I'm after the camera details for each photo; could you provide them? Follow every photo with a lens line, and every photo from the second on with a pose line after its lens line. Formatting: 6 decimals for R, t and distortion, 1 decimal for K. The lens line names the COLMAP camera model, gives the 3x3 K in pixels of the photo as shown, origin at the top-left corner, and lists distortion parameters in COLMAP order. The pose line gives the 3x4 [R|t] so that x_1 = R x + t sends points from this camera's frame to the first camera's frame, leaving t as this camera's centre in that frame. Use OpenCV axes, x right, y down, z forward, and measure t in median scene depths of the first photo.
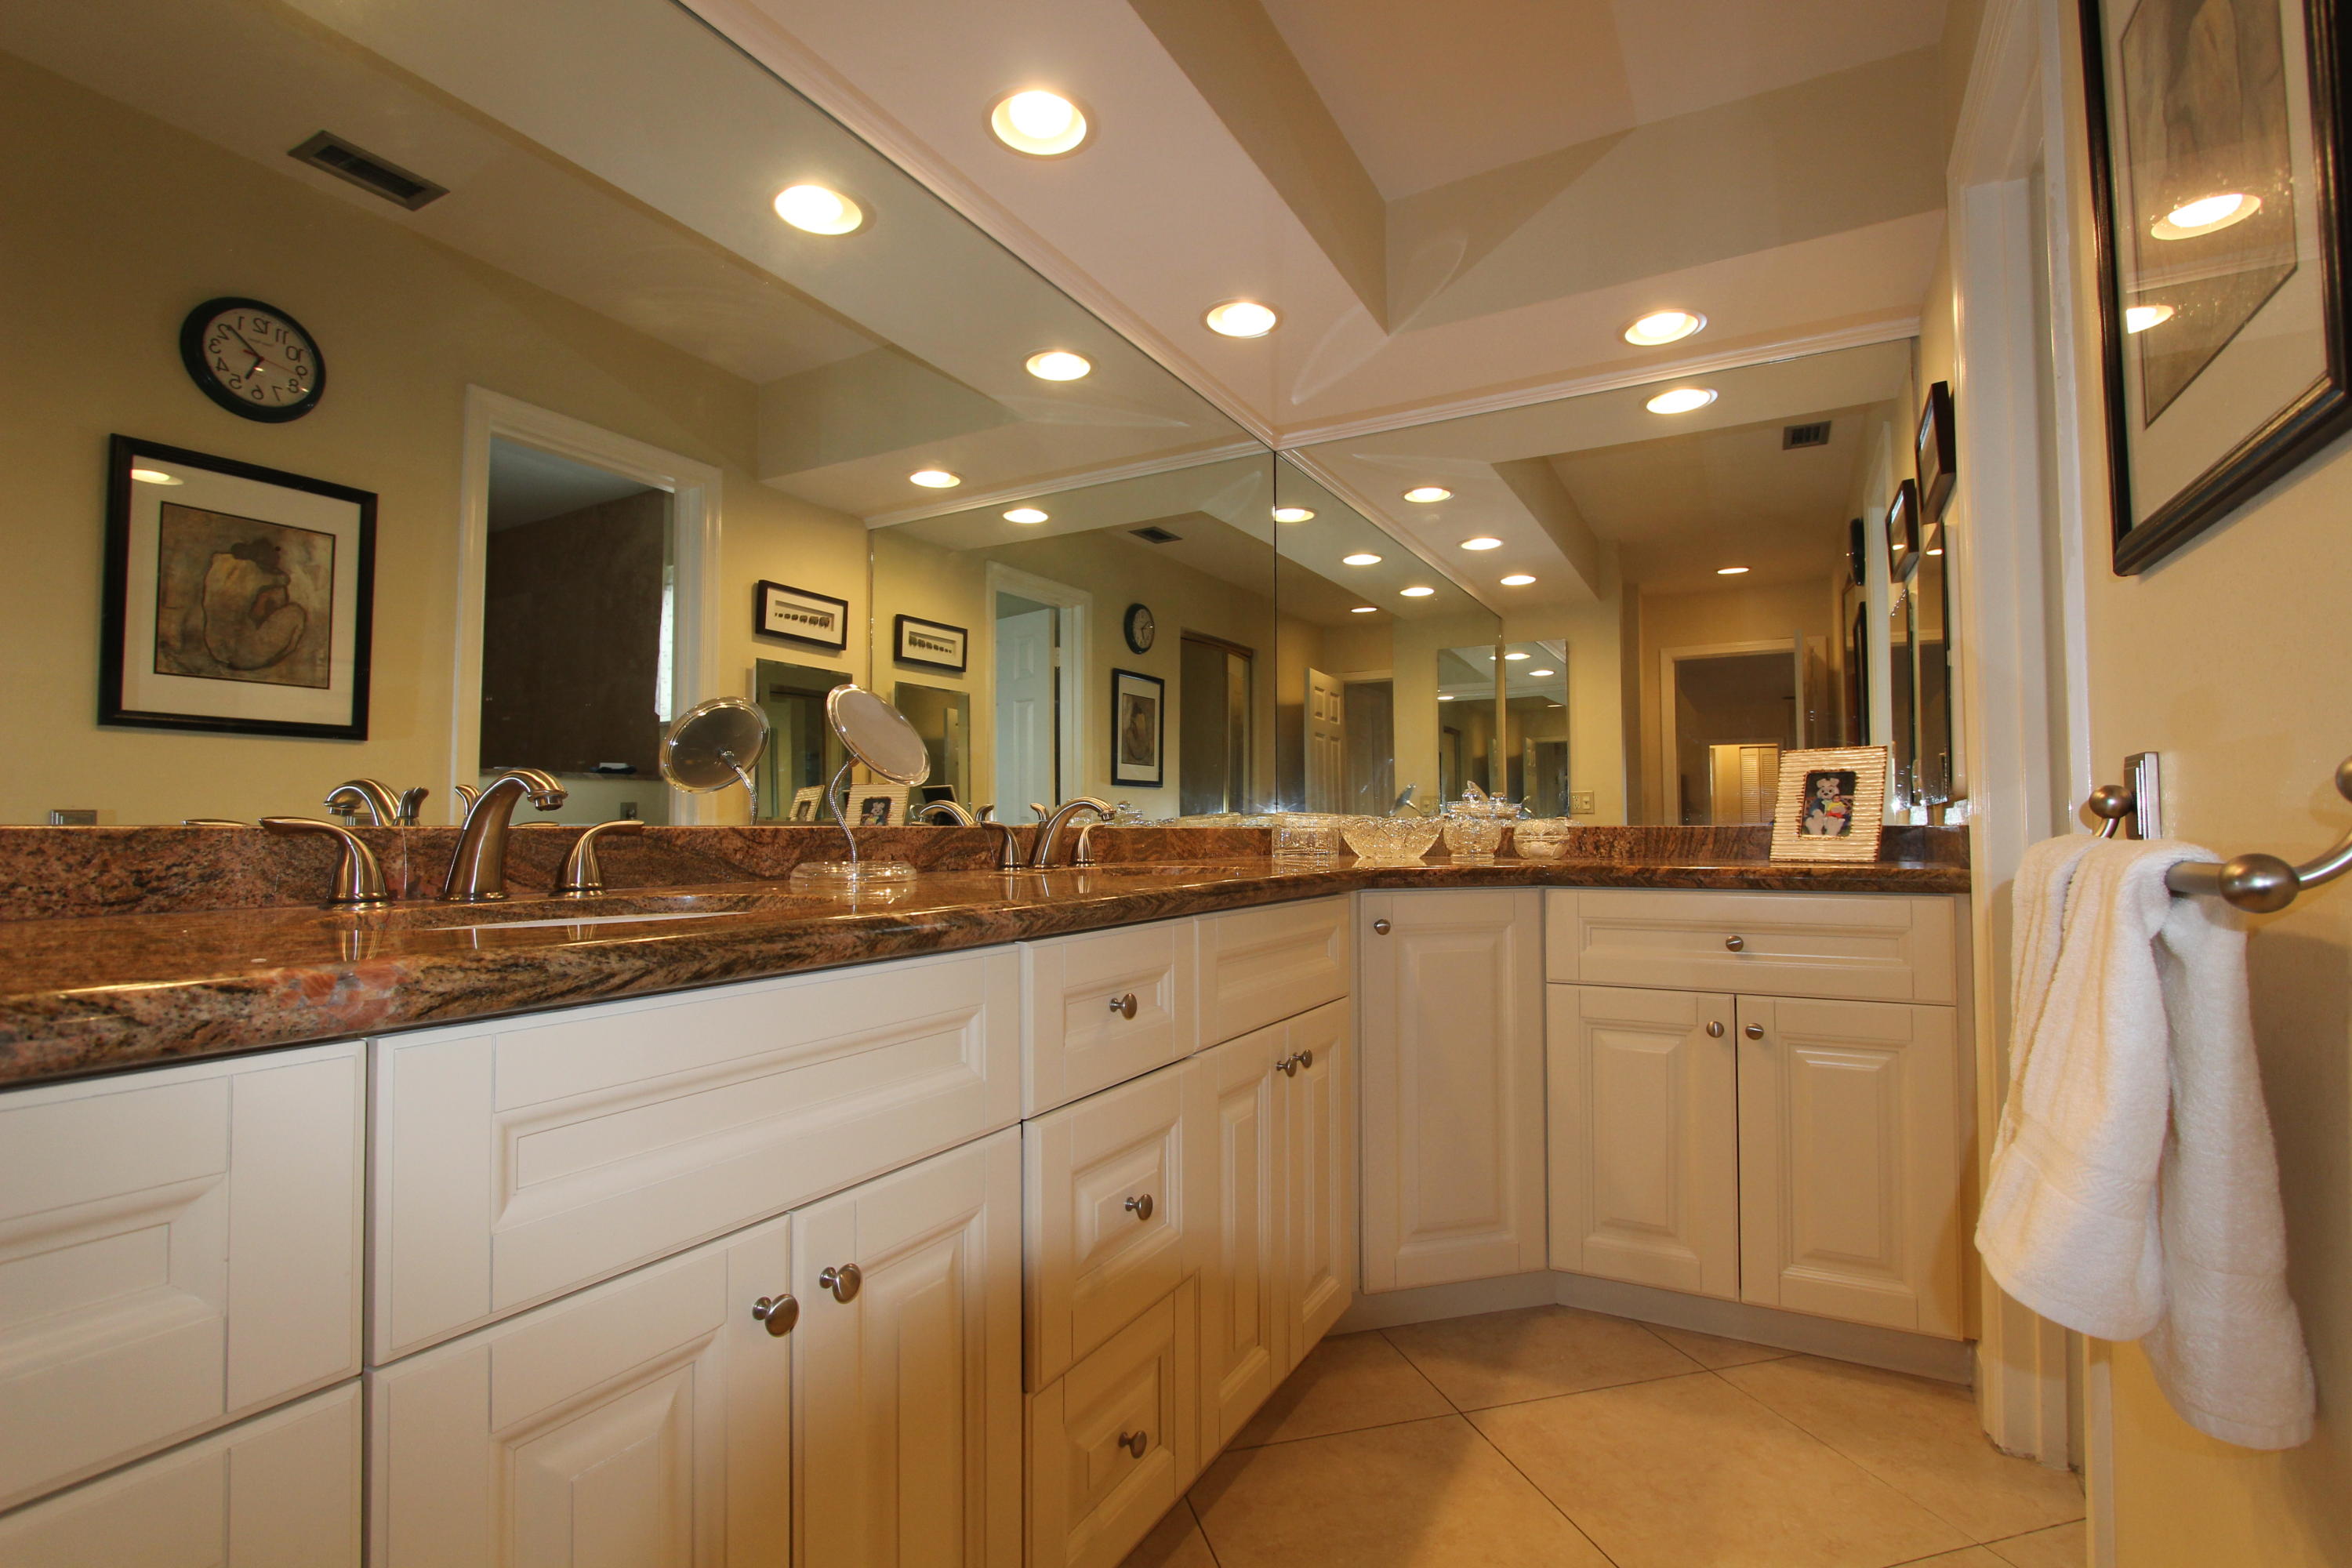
lens RADIAL K [[1080.8, 0, 1188.9], [0, 1080.8, 800.2], [0, 0, 1]] dist [-0.017454, -0.001472]
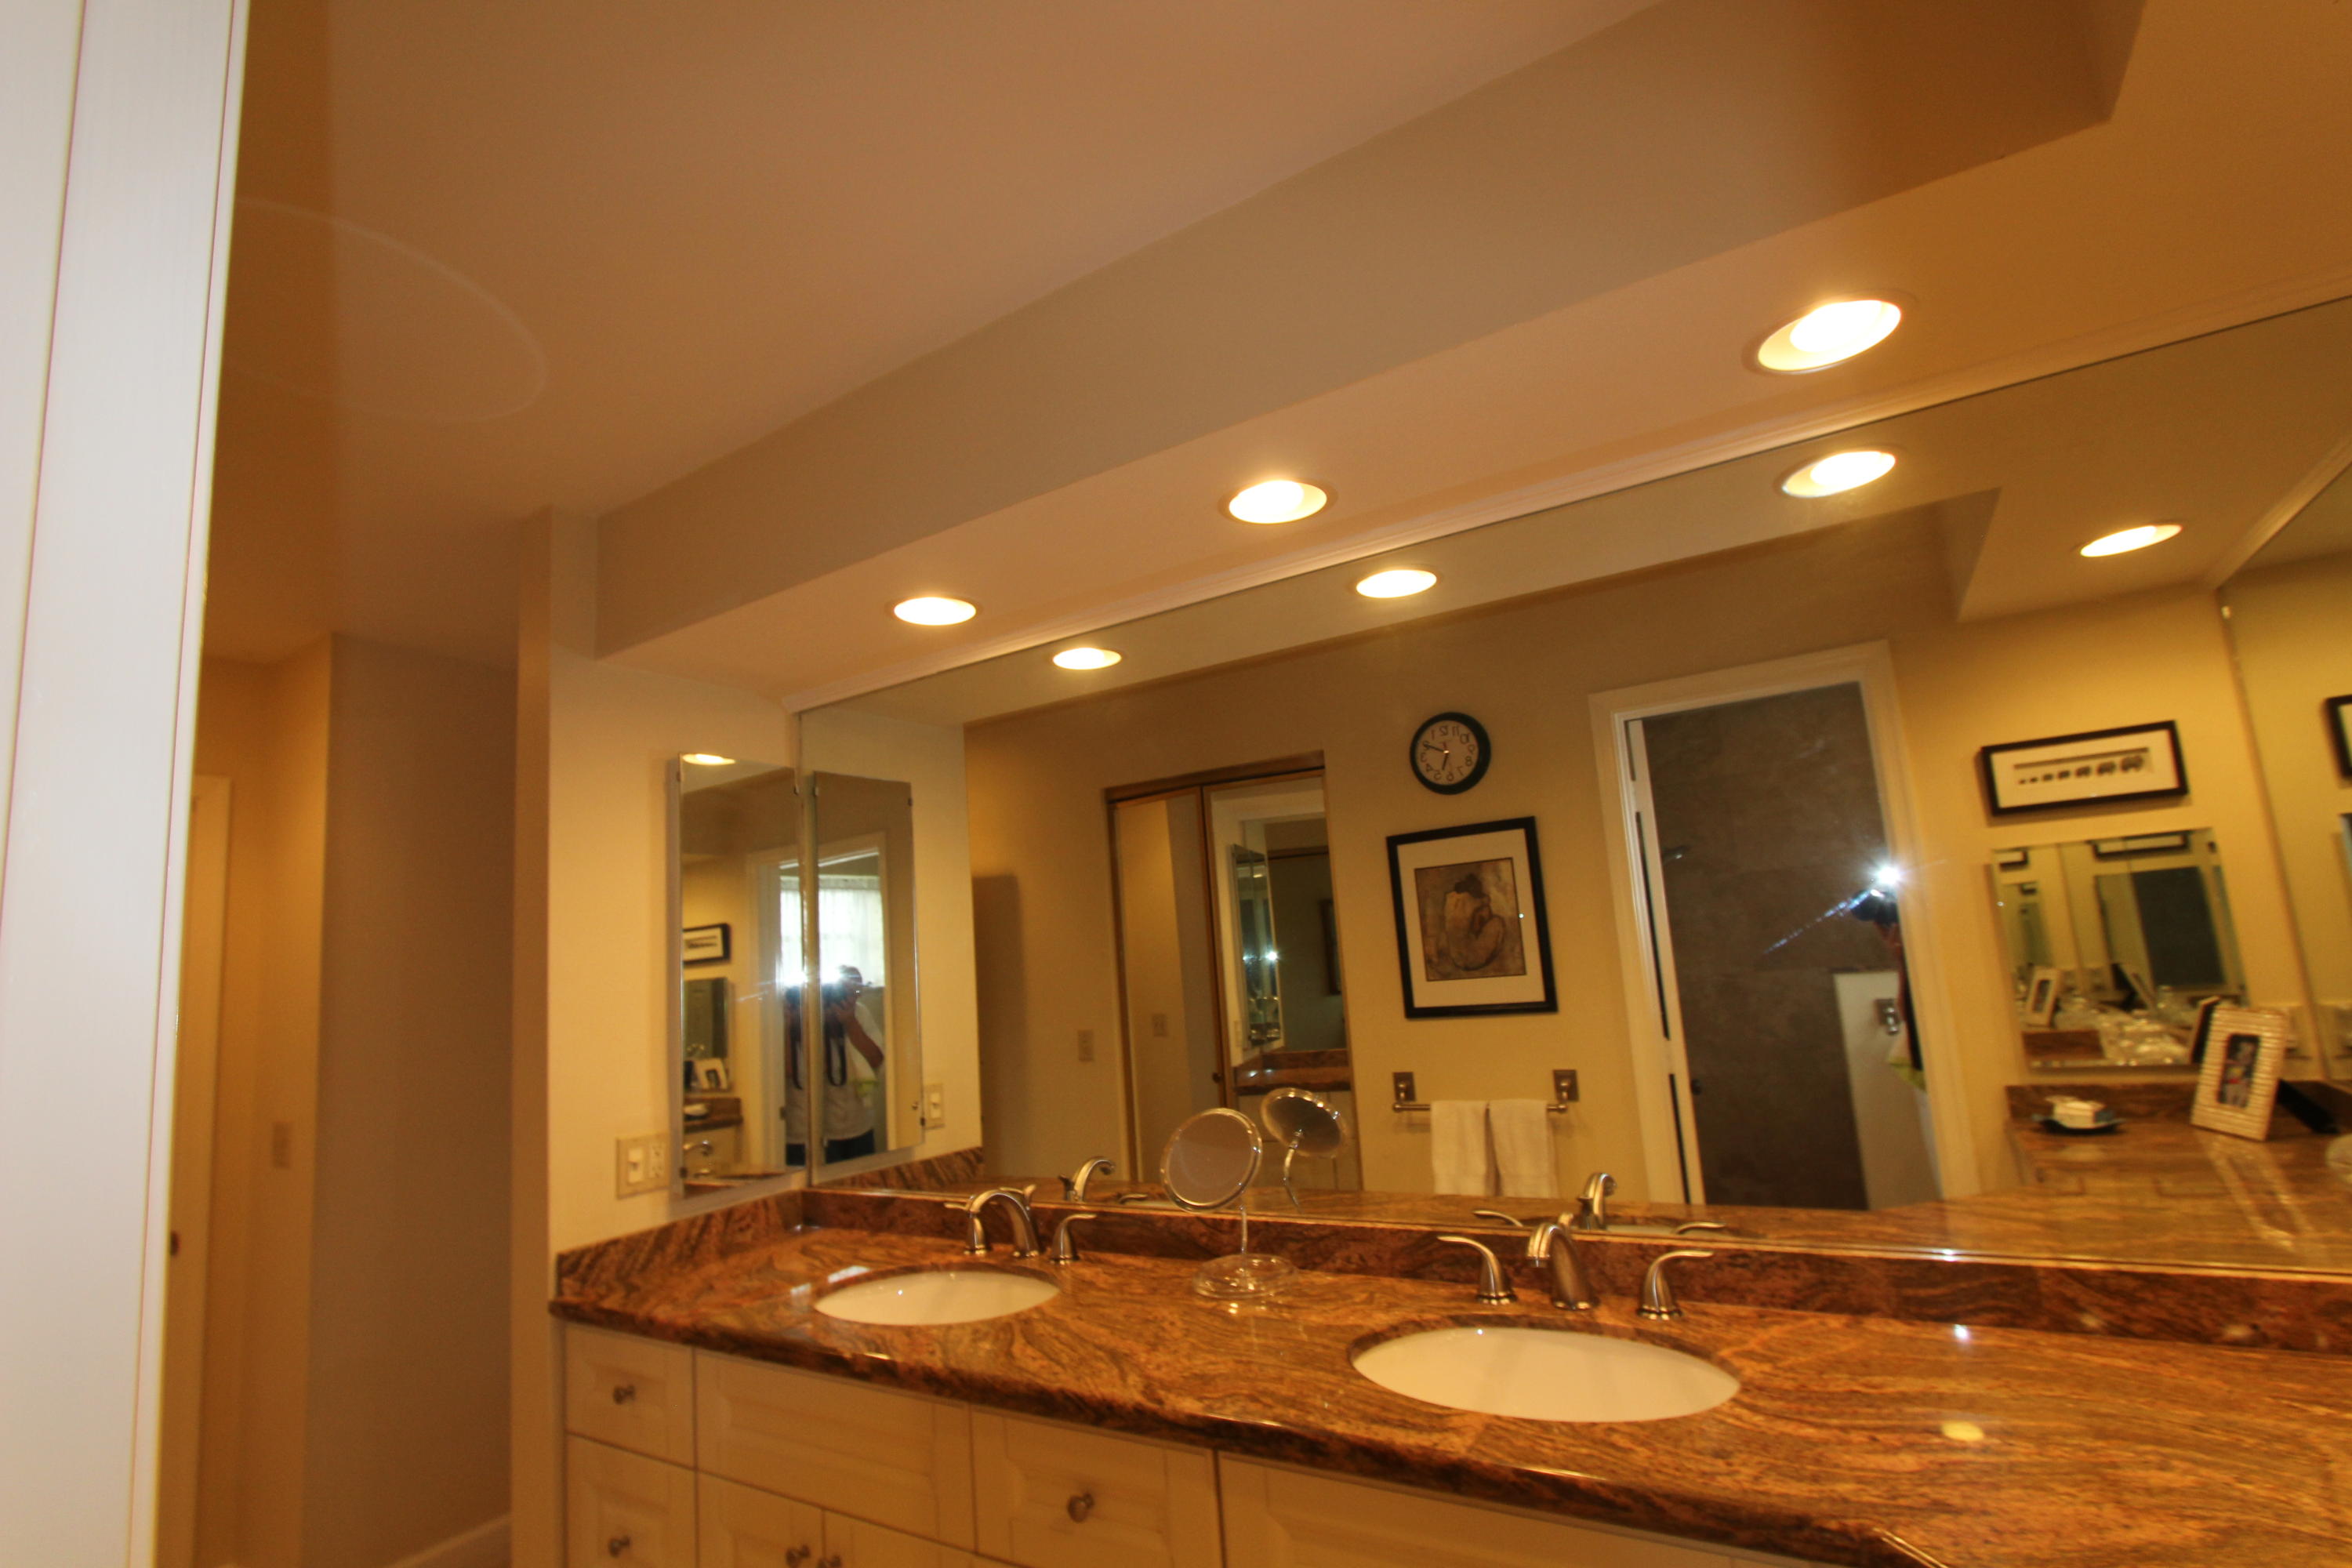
lens RADIAL K [[1086.4, 0, 1182.9], [0, 1086.4, 795.0], [0, 0, 1]] dist [-0.026482, 0.006413]
pose [[-0.070838, -0.135044, -0.988304, 0.597728], [0.109648, 0.983735, -0.142279, -0.185271], [0.991443, -0.118444, -0.054879, 0.706214]]
